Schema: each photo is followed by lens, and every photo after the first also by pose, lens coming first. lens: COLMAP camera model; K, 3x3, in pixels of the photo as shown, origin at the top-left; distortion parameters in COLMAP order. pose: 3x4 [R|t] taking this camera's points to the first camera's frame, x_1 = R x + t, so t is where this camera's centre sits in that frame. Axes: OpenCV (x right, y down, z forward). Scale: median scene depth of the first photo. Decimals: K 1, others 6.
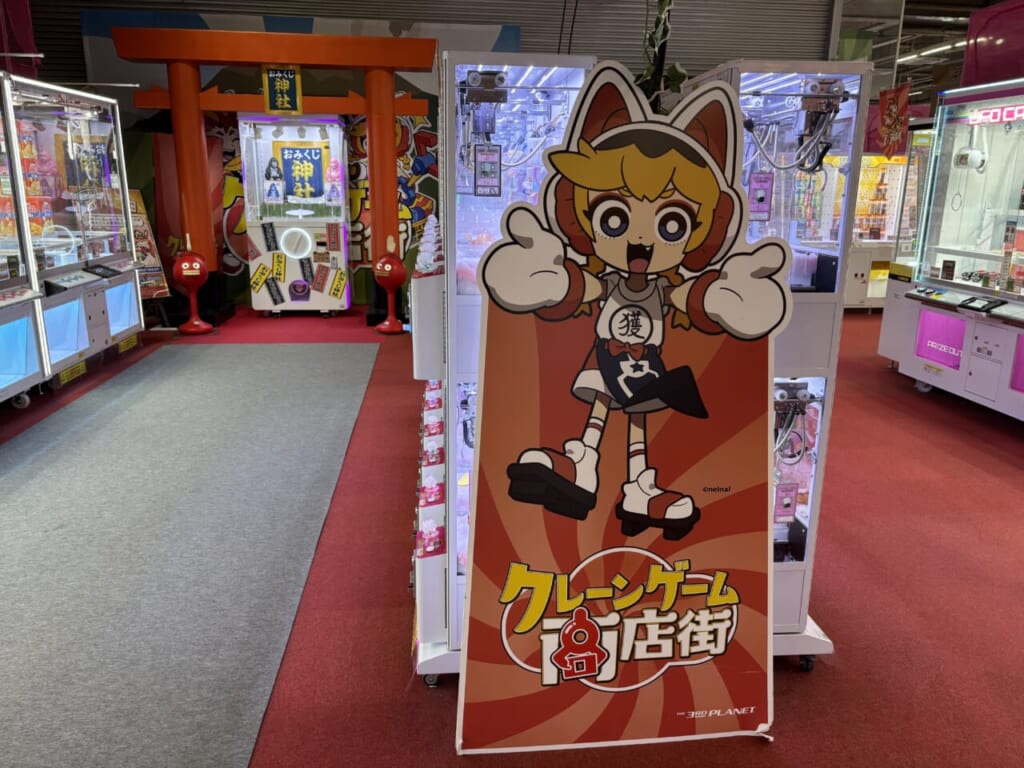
lens RADIAL K [[777.6, 0, 513.5], [0, 777.6, 384.3], [0, 0, 1]] dist [0.012474, -0.029700]
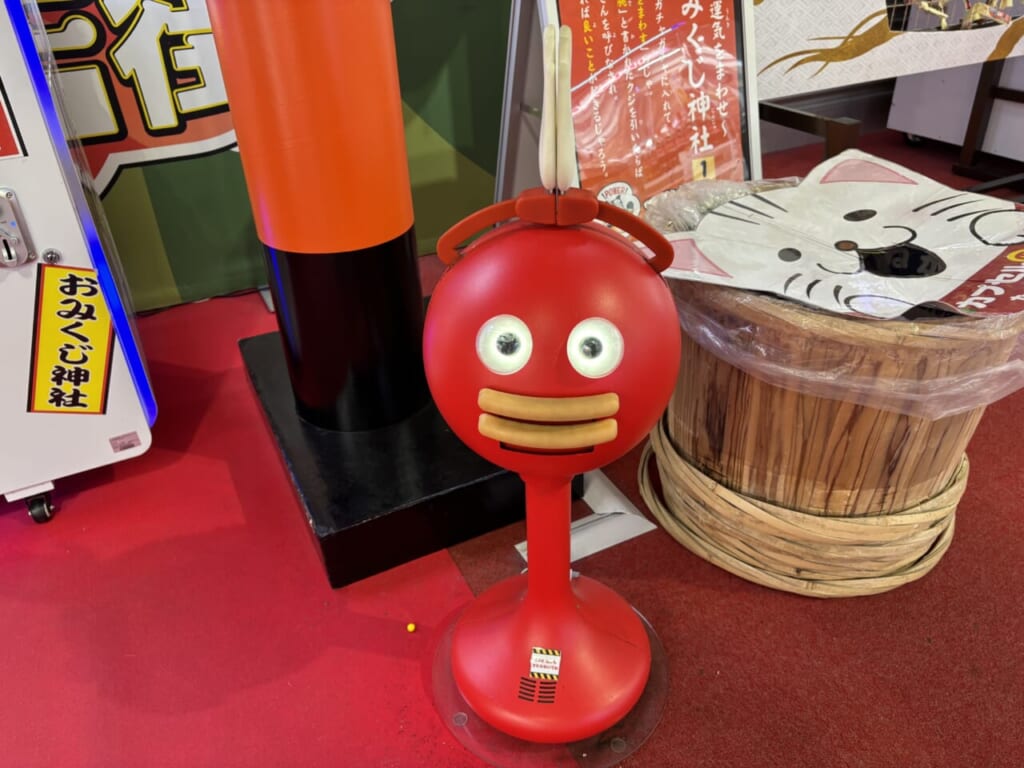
lens RADIAL K [[777.6, 0, 512.4], [0, 777.6, 383.3], [0, 0, 1]] dist [0.012474, -0.029700]
pose [[0.941817, -0.213936, 0.259255, -0.161741], [0.129620, 0.942804, 0.307115, -0.145744], [-0.310129, -0.255642, 0.915678, 0.730984]]
